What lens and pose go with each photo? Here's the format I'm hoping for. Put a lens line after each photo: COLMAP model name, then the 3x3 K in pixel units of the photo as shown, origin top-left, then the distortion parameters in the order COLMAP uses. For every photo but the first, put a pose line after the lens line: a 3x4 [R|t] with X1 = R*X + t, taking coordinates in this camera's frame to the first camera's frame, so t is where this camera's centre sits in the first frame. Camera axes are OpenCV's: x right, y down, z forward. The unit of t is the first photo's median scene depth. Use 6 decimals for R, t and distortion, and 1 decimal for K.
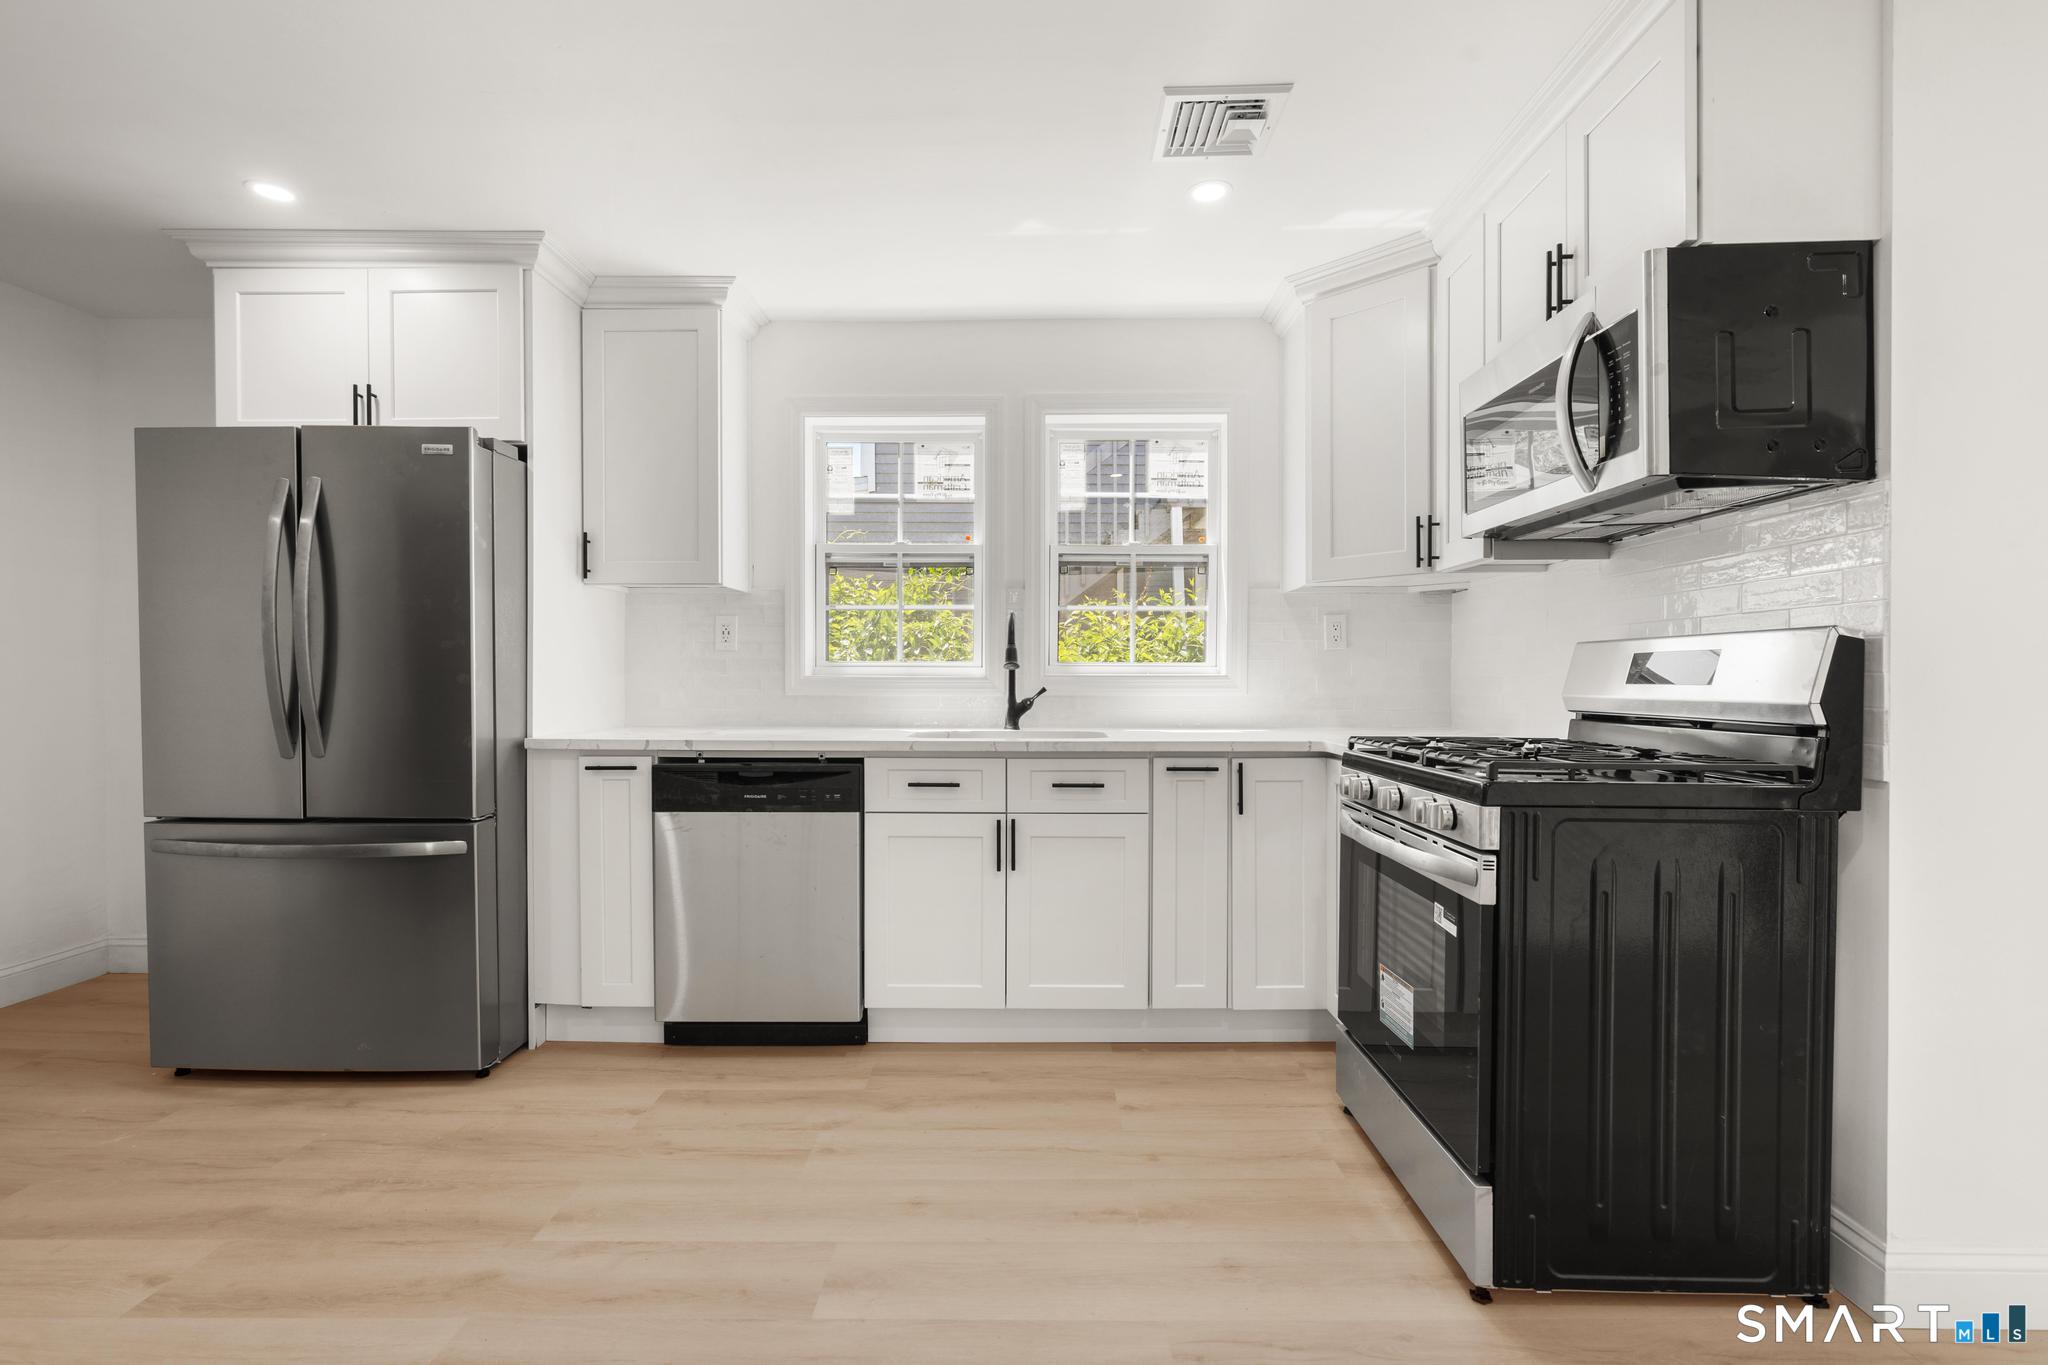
lens RADIAL K [[925.2, 0, 1024.2], [0, 925.2, 688.7], [0, 0, 1]] dist [-0.003194, 0.004086]
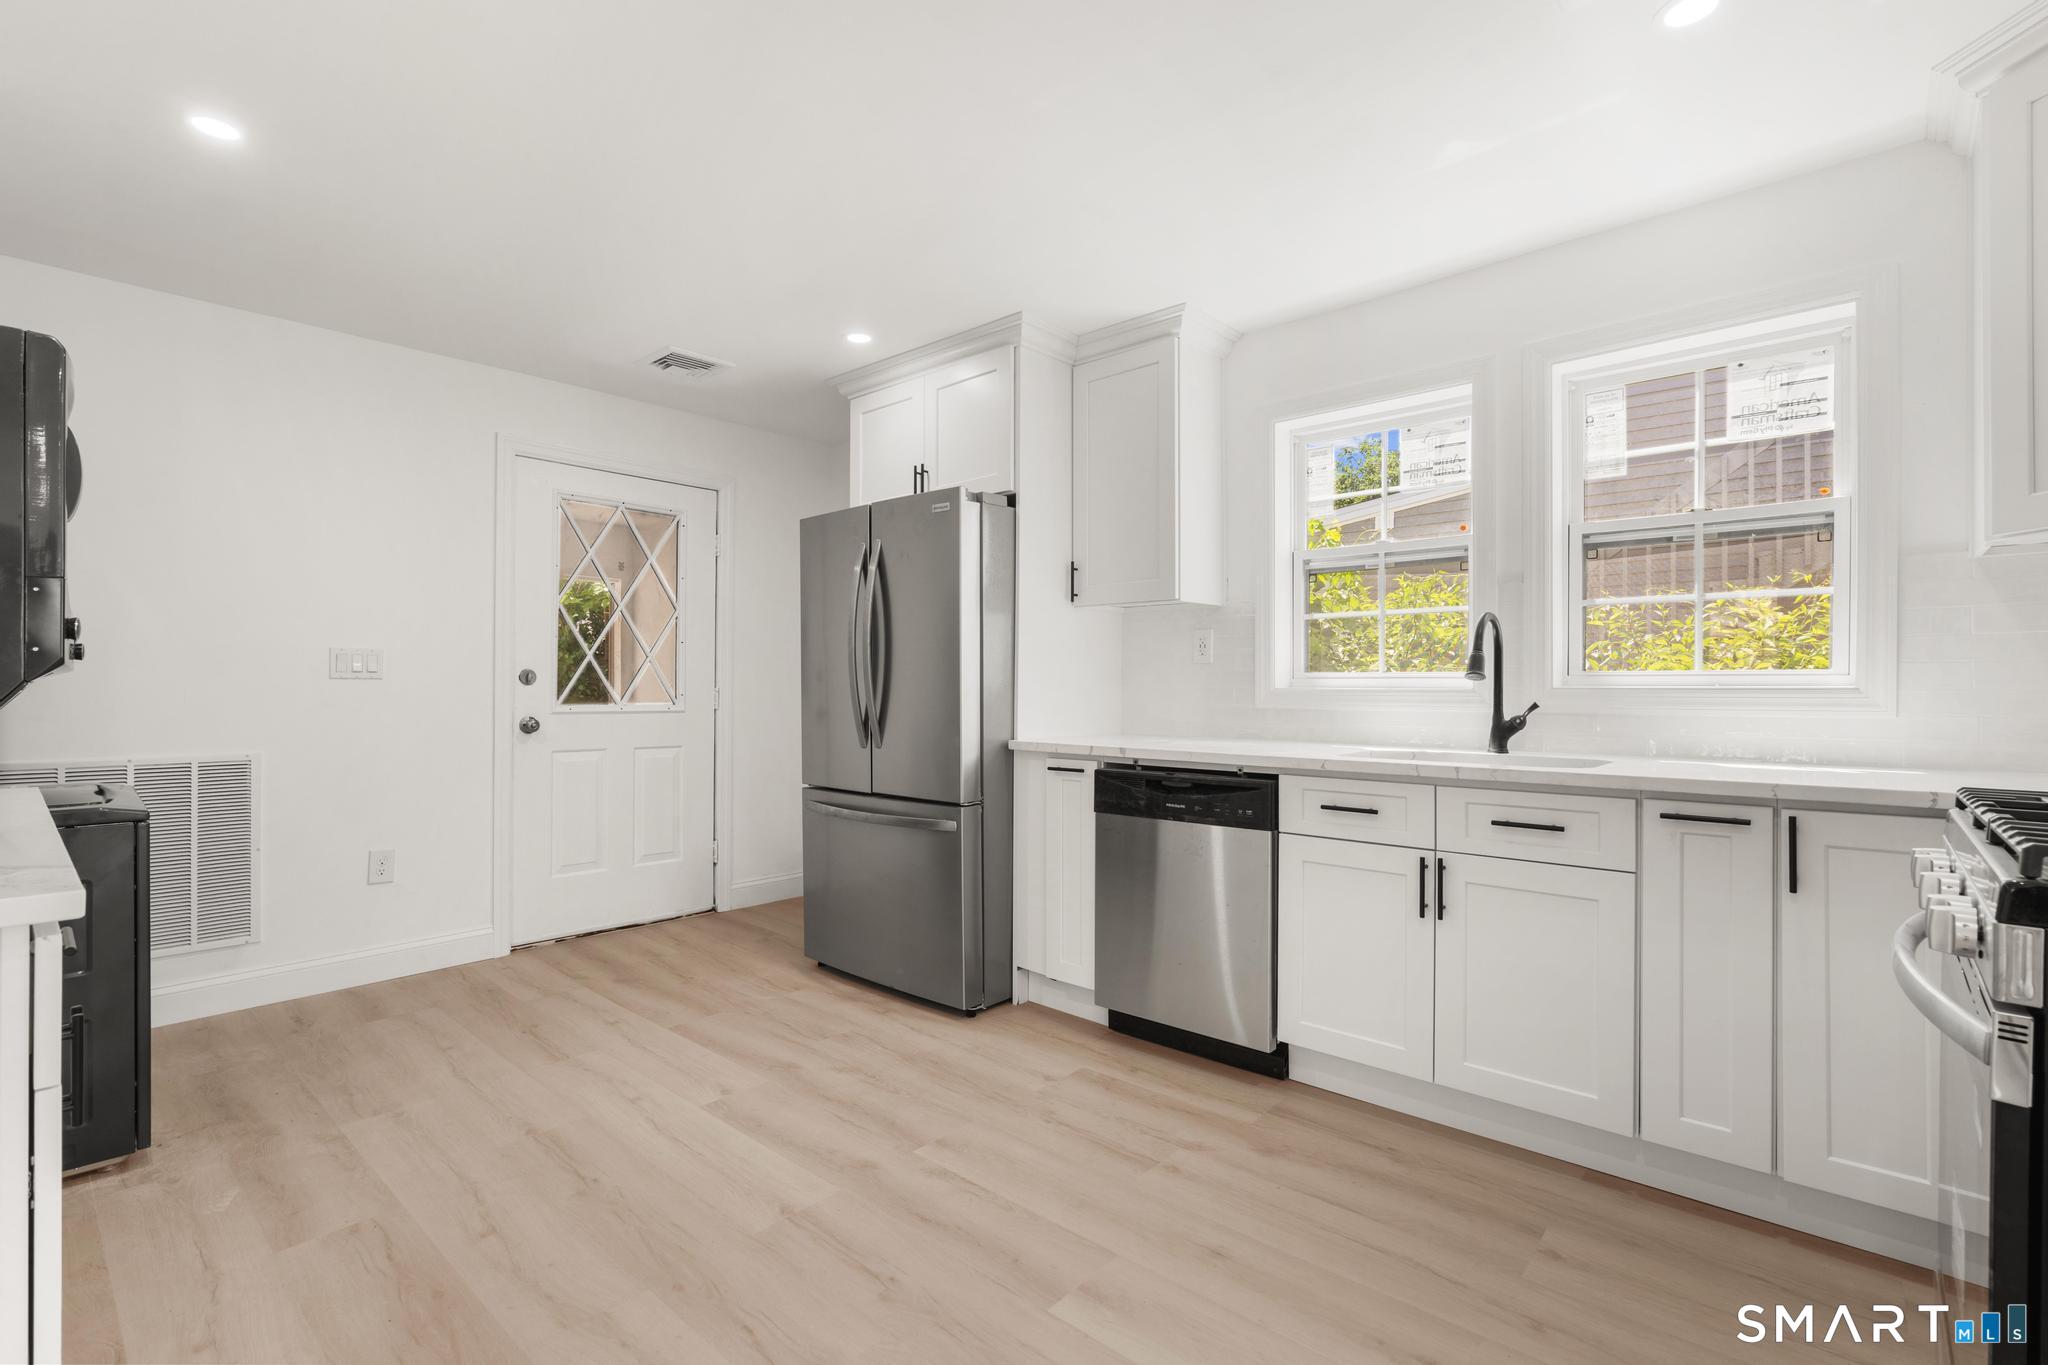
lens RADIAL K [[925.2, 0, 1024.2], [0, 925.2, 688.7], [0, 0, 1]] dist [-0.003194, 0.004086]
pose [[0.753061, 0.001450, -0.657949, 0.253716], [-0.011308, 0.999878, -0.010740, 0.000189], [0.657853, 0.015528, 0.752986, 0.116860]]
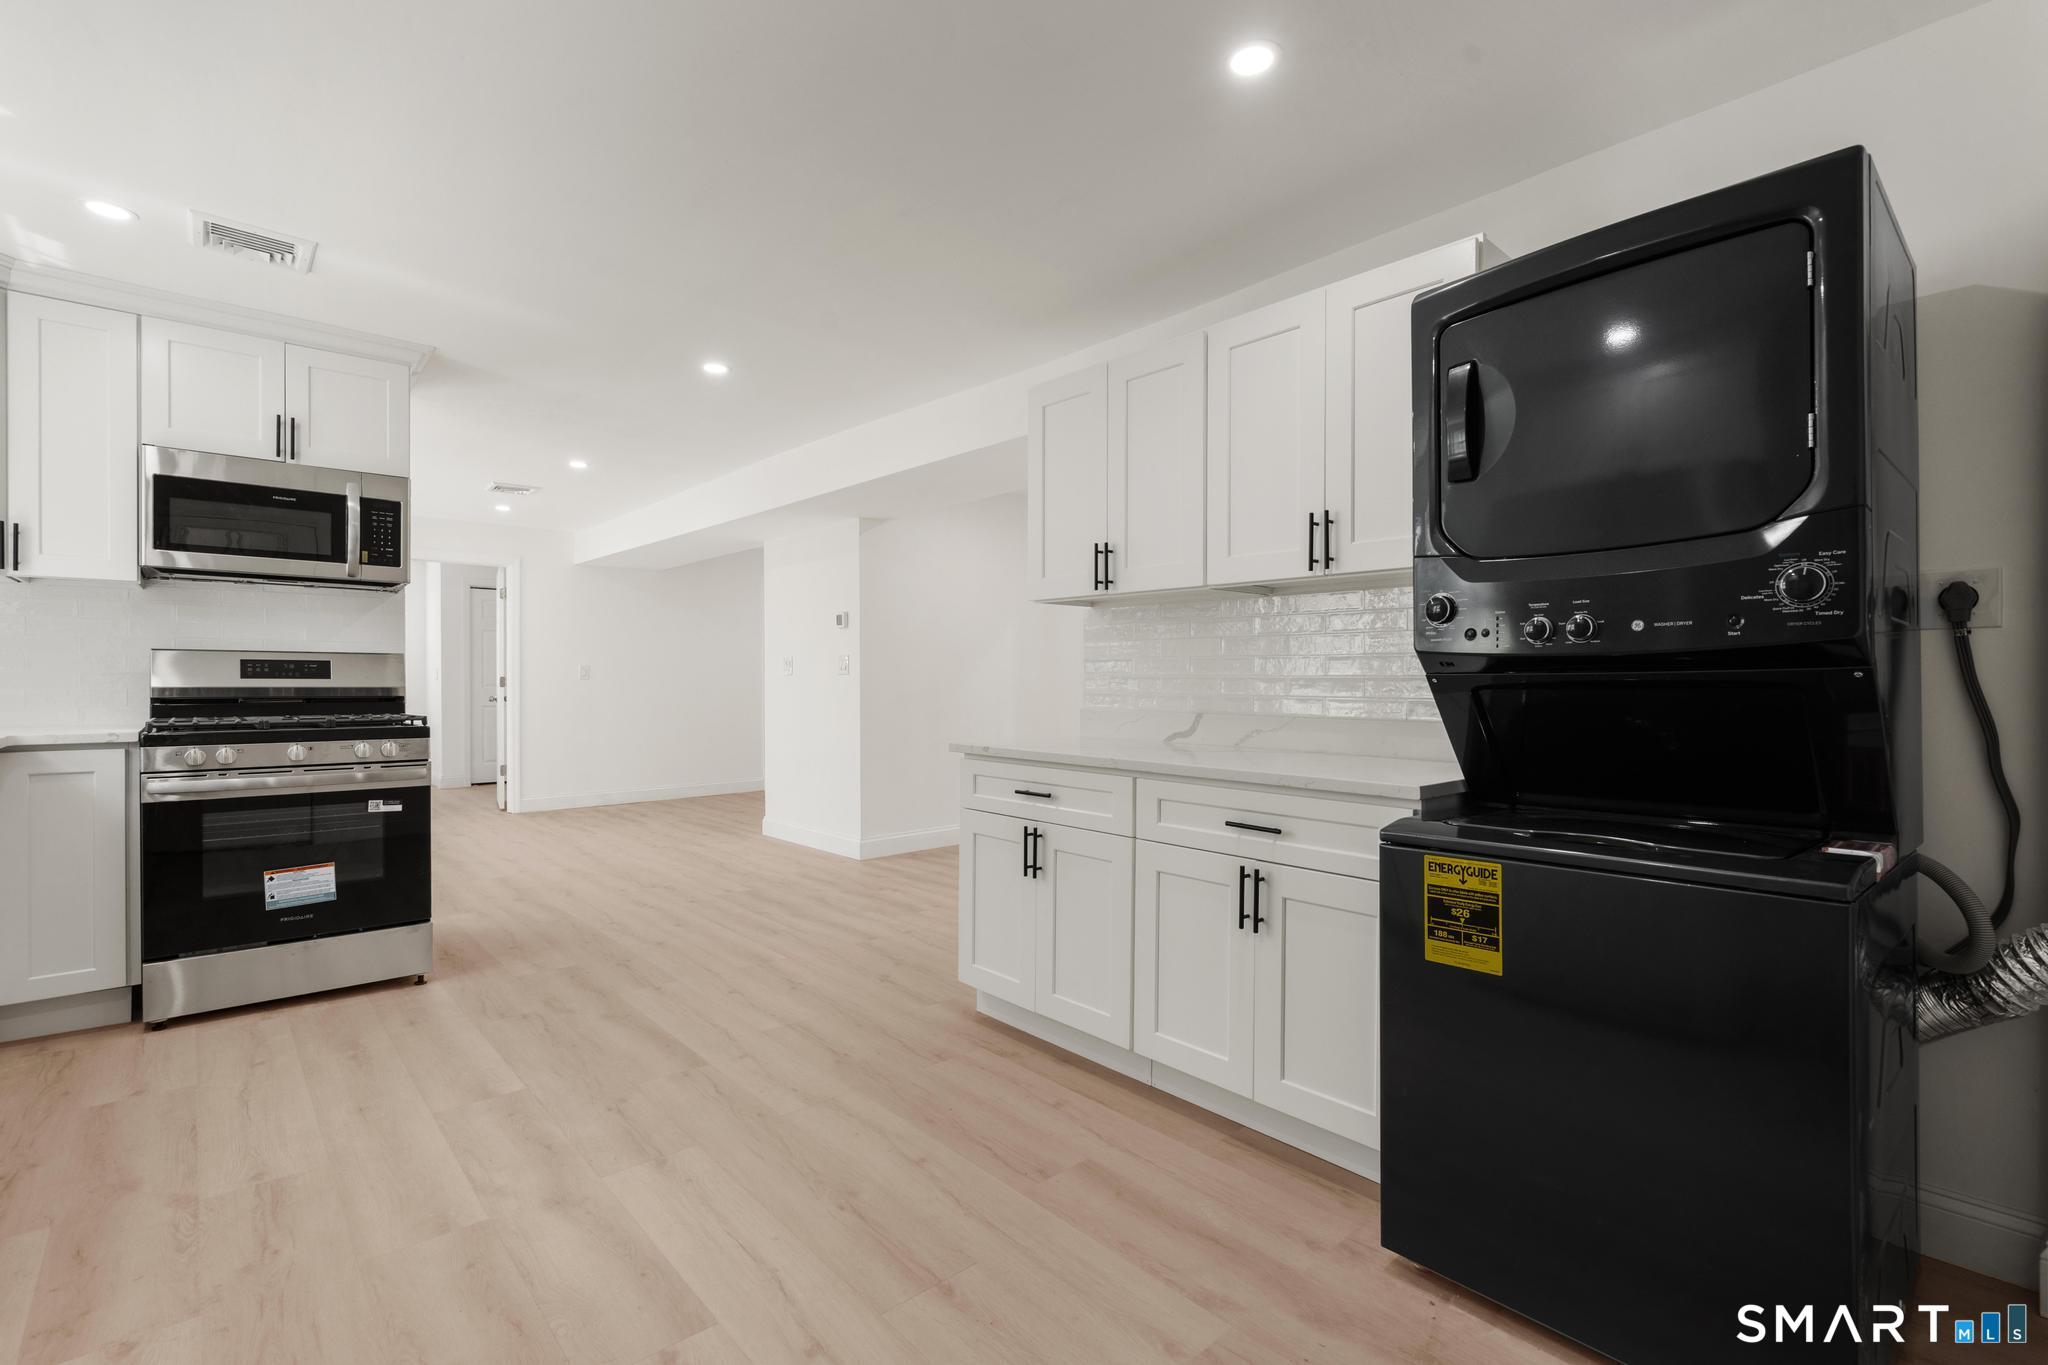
lens RADIAL K [[925.2, 0, 1024.2], [0, 925.2, 688.7], [0, 0, 1]] dist [-0.003194, 0.004086]
pose [[-0.678221, -0.008944, 0.734804, -1.154238], [0.006644, 0.999810, 0.018303, -0.008834], [-0.734828, 0.017295, -0.678033, 0.850161]]
